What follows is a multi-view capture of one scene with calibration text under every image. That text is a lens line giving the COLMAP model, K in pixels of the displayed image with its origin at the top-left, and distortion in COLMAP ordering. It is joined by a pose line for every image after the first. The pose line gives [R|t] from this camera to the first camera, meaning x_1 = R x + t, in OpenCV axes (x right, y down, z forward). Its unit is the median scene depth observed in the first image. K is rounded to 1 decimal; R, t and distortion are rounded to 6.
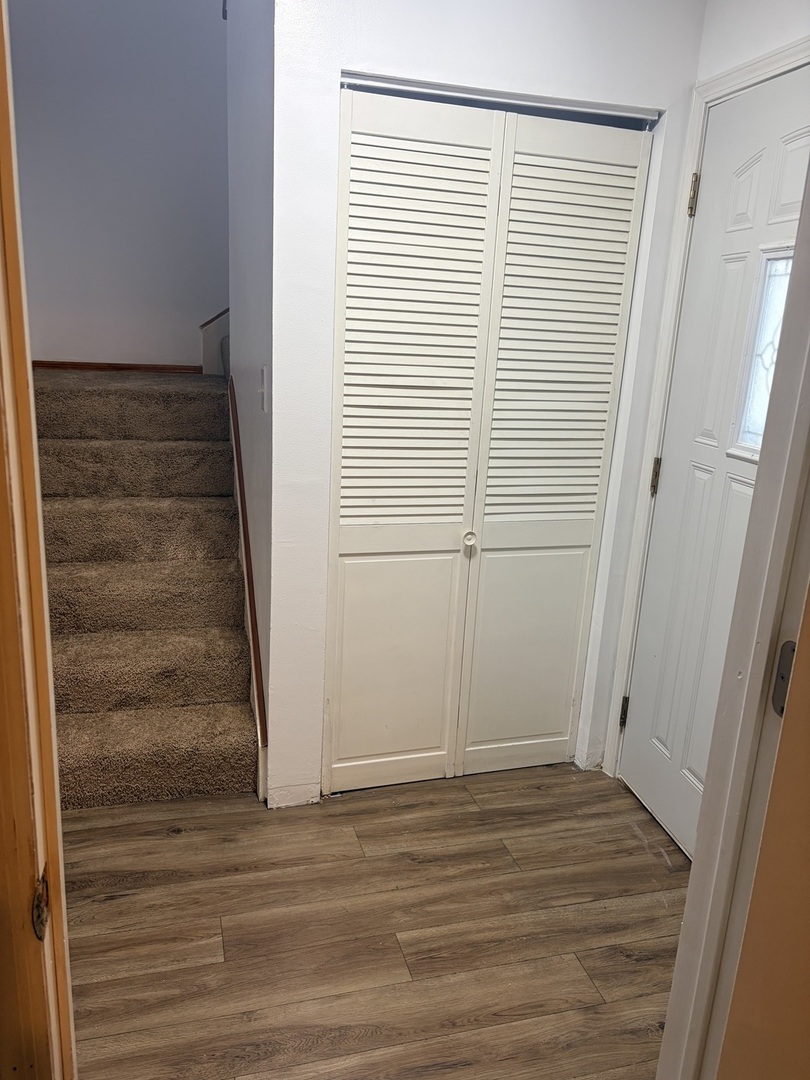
lens RADIAL K [[816.8, 0, 405.0], [0, 816.8, 540.0], [0, 0, 1]] dist [0.009666, 0.003401]
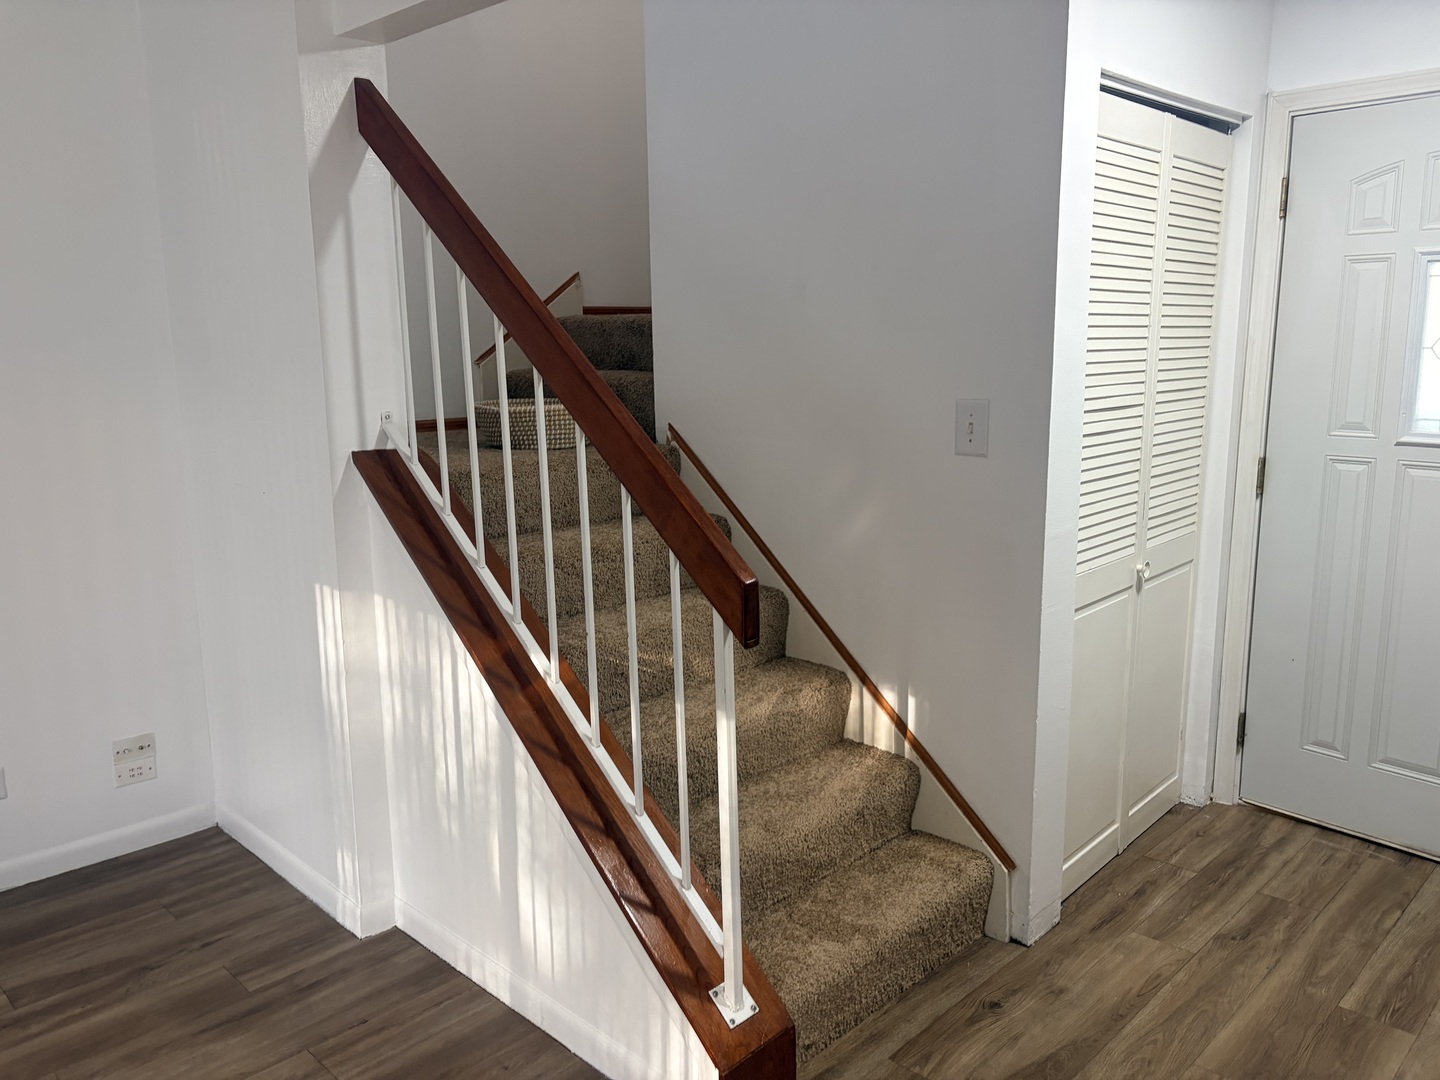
lens RADIAL K [[1077.3, 0, 705.8], [0, 1077.3, 513.5], [0, 0, 1]] dist [0.112139, -0.140707]
pose [[0.873521, -0.140660, 0.466021, -0.945085], [0.176344, 0.983754, -0.033616, -0.114258], [-0.453722, 0.111544, 0.884135, 0.159578]]
